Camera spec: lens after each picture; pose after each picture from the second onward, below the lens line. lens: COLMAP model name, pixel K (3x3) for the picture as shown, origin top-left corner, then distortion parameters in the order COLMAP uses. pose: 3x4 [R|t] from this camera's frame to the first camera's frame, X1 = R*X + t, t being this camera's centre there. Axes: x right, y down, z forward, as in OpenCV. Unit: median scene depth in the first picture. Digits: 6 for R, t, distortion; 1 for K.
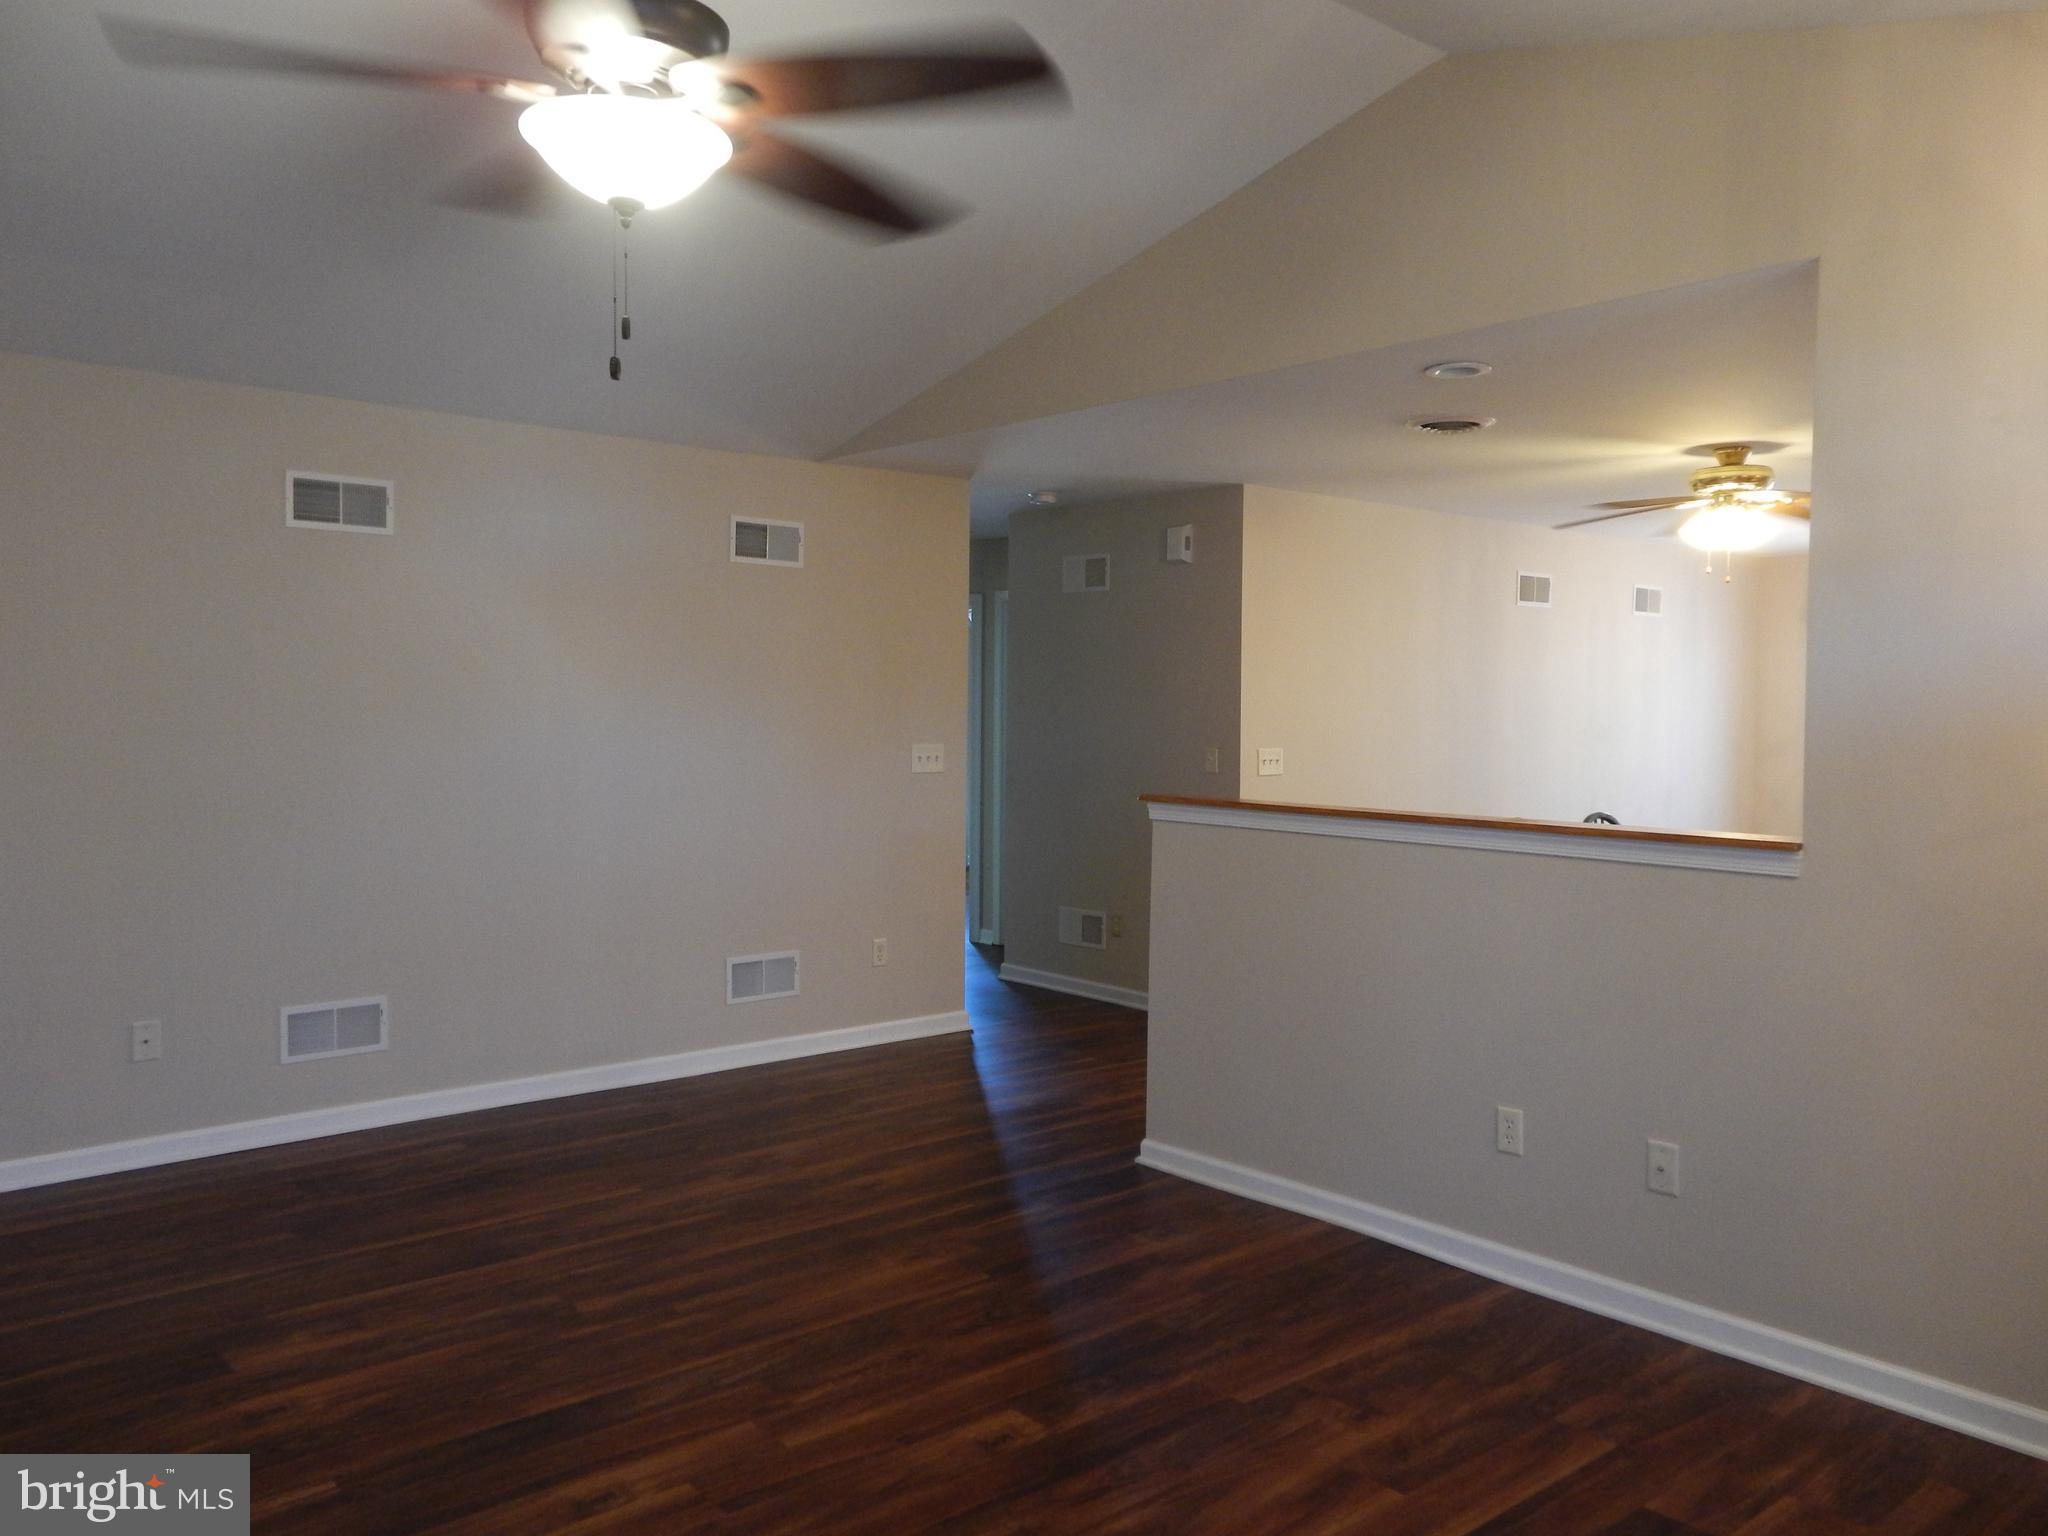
lens RADIAL K [[1564.4, 0, 1046.3], [0, 1564.4, 765.0], [0, 0, 1]] dist [0.048274, -0.001485]
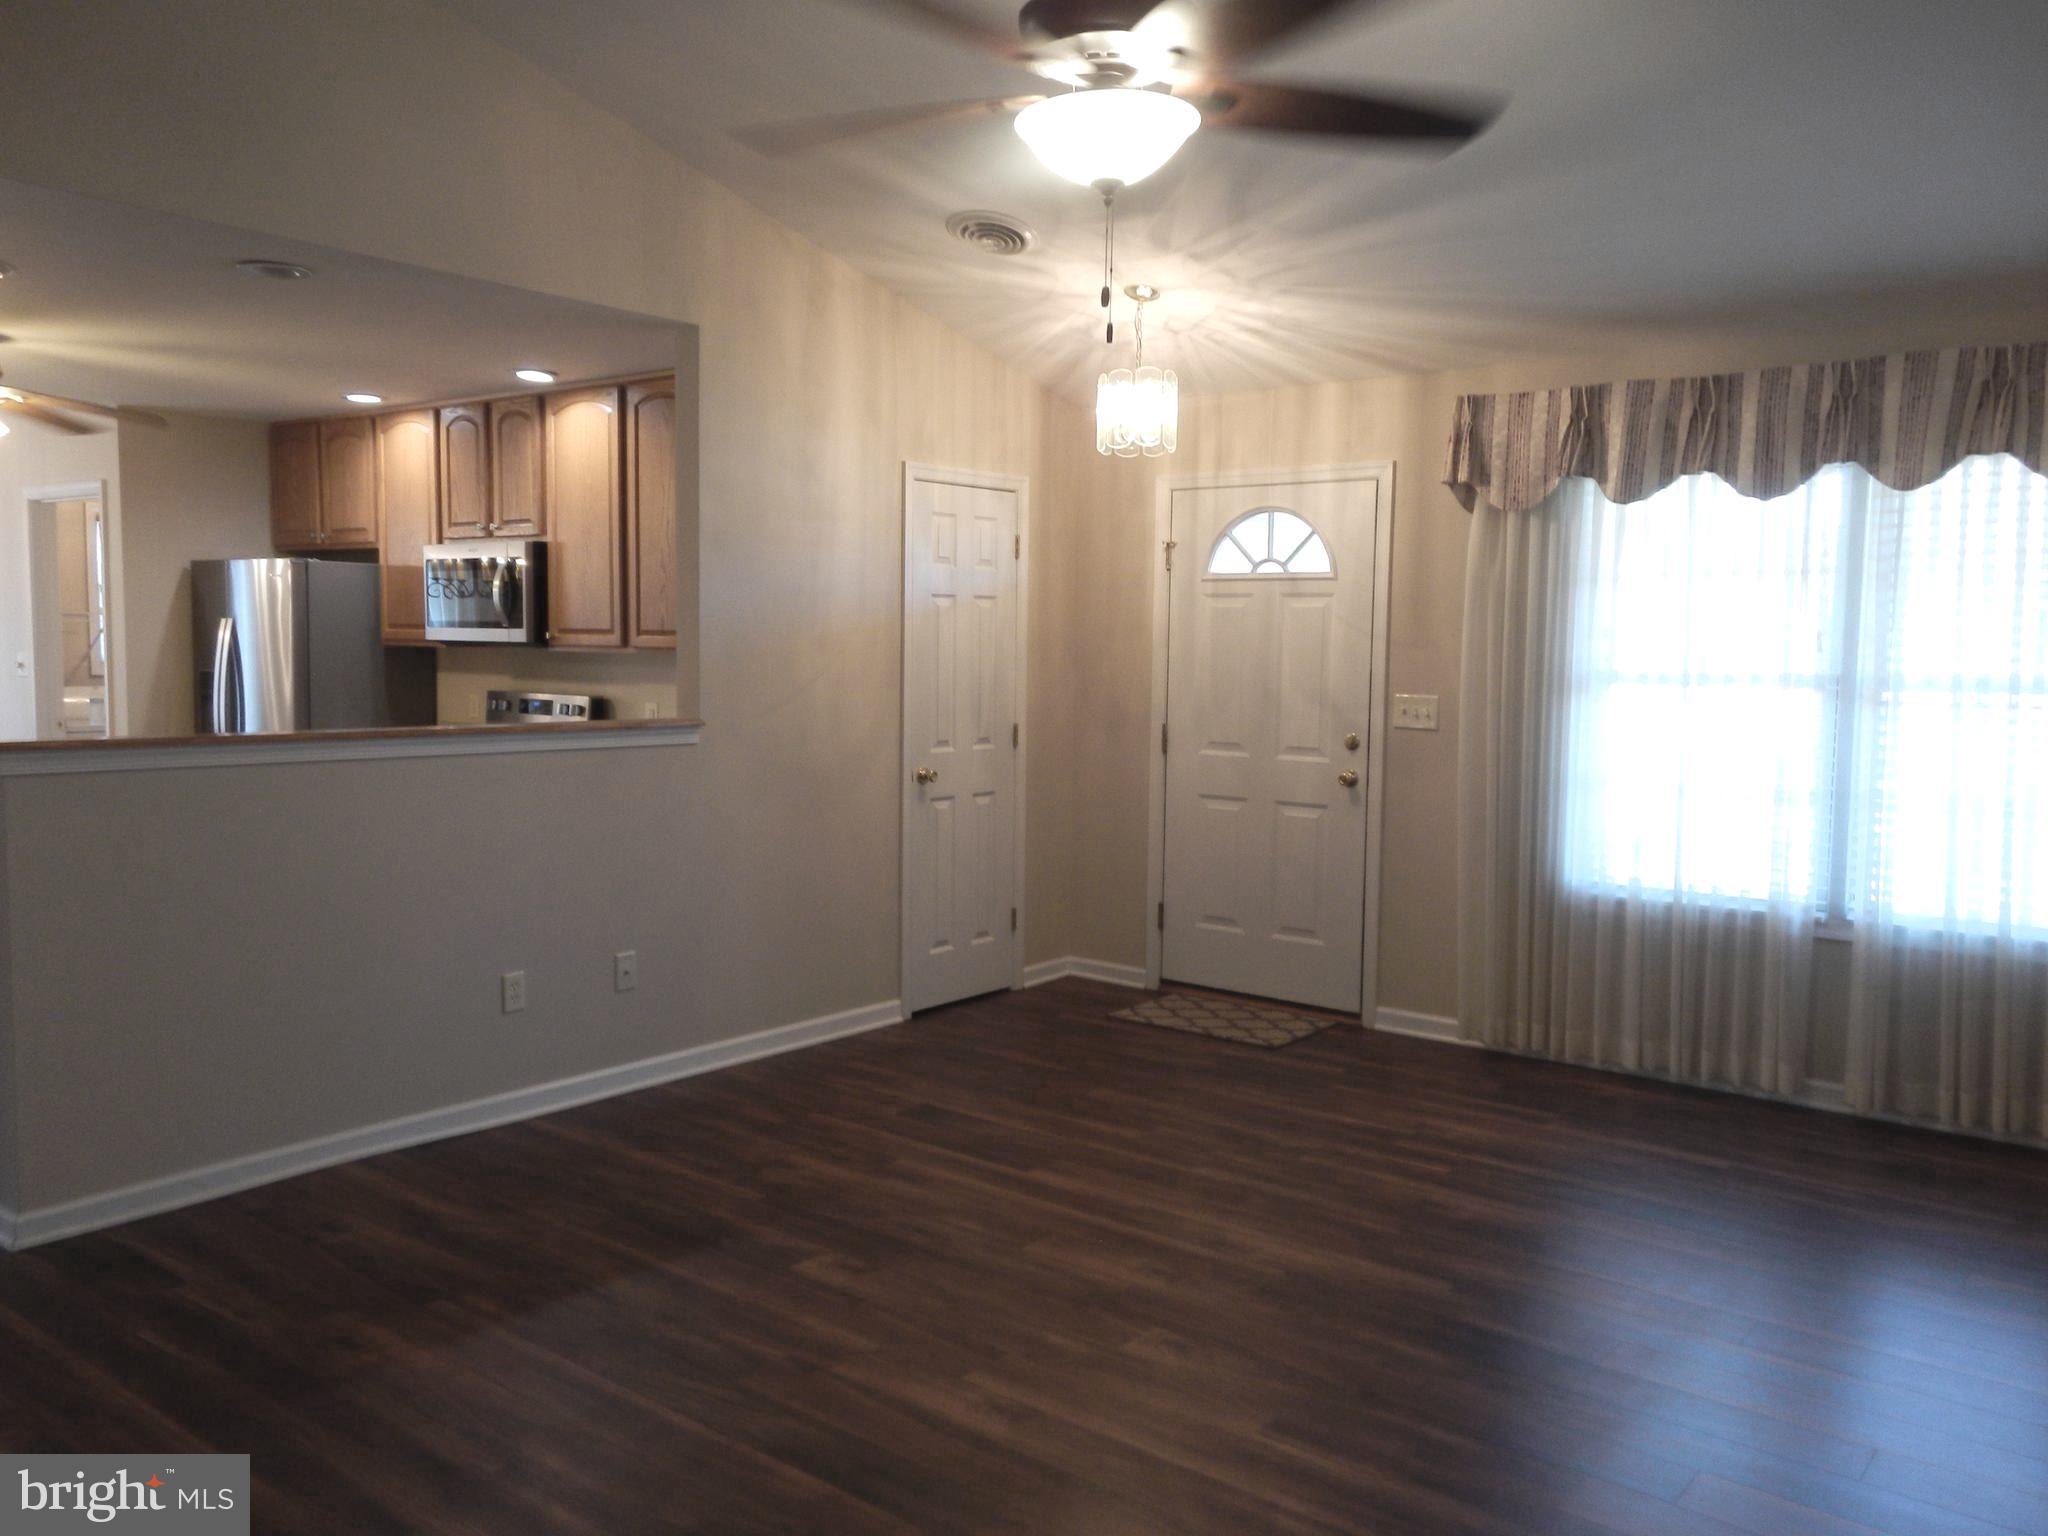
lens RADIAL K [[1564.4, 0, 1046.3], [0, 1564.4, 765.0], [0, 0, 1]] dist [0.048274, -0.001485]
pose [[-0.185169, -0.087333, 0.978818, -1.069070], [0.017297, 0.995599, 0.092103, -0.040629], [-0.982554, 0.033985, -0.182844, 0.978251]]
